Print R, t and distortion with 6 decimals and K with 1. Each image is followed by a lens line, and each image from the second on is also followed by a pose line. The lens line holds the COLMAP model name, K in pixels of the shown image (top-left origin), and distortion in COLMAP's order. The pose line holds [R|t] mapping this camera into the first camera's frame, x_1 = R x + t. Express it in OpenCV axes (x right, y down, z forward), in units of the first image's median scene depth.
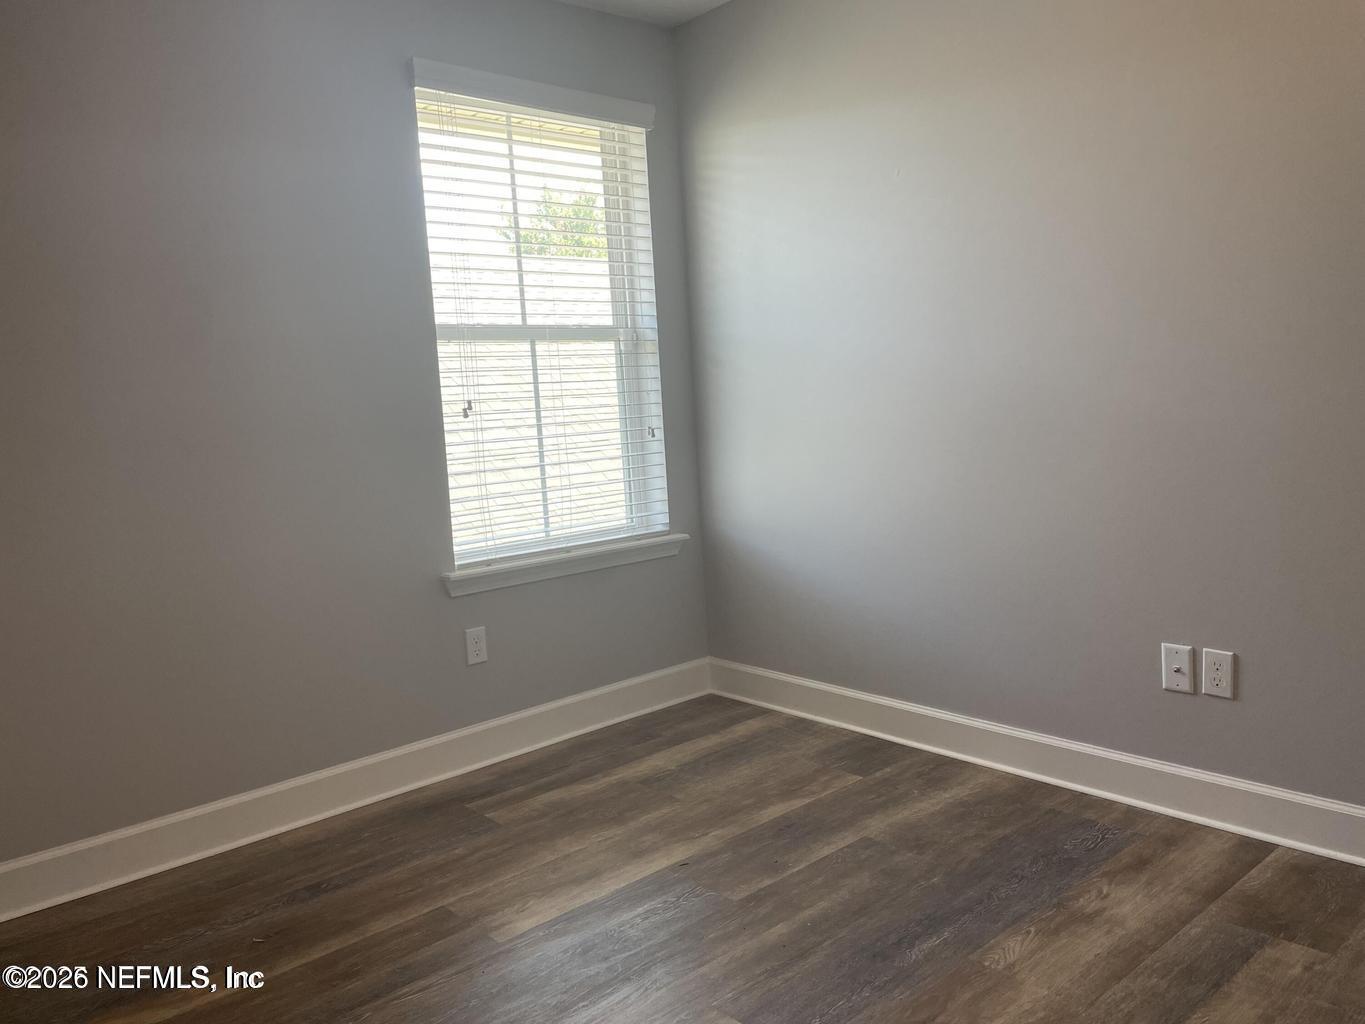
lens RADIAL K [[1036.2, 0, 682.0], [0, 1036.2, 513.2], [0, 0, 1]] dist [0.075311, -0.094363]
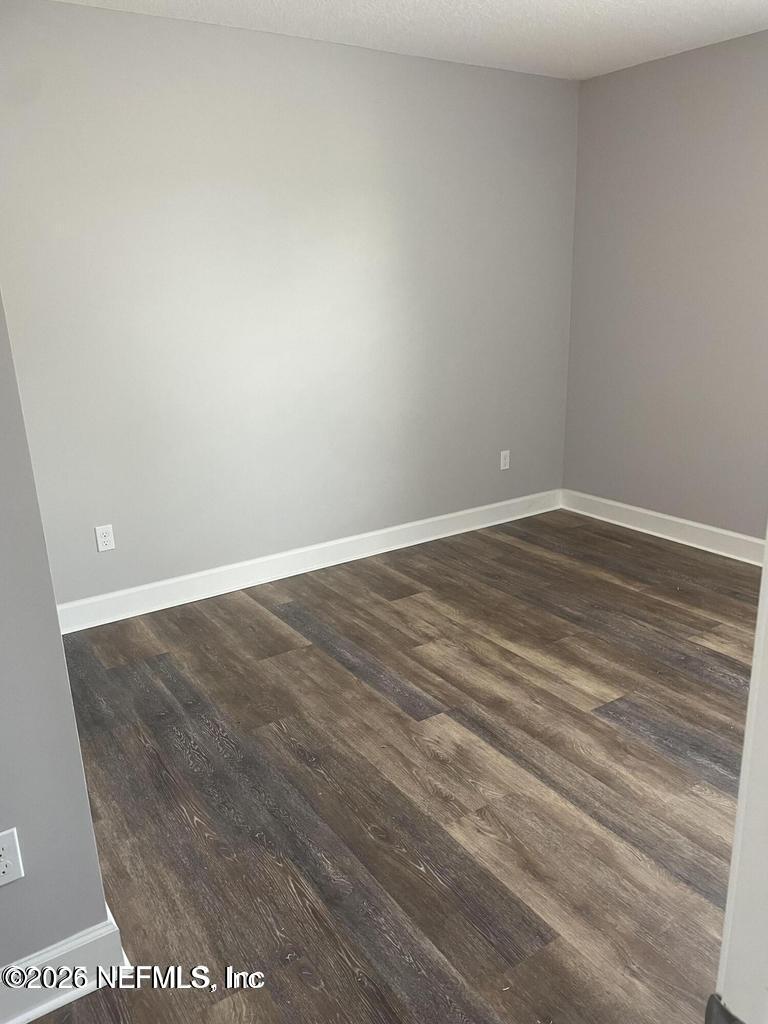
lens RADIAL K [[777.4, 0, 386.0], [0, 777.4, 511.4], [0, 0, 1]] dist [0.075311, -0.094363]
pose [[-0.099442, 0.349968, -0.931469, 1.111479], [-0.083843, 0.929833, 0.358304, -0.260329], [0.991505, 0.113728, -0.063122, 0.535881]]
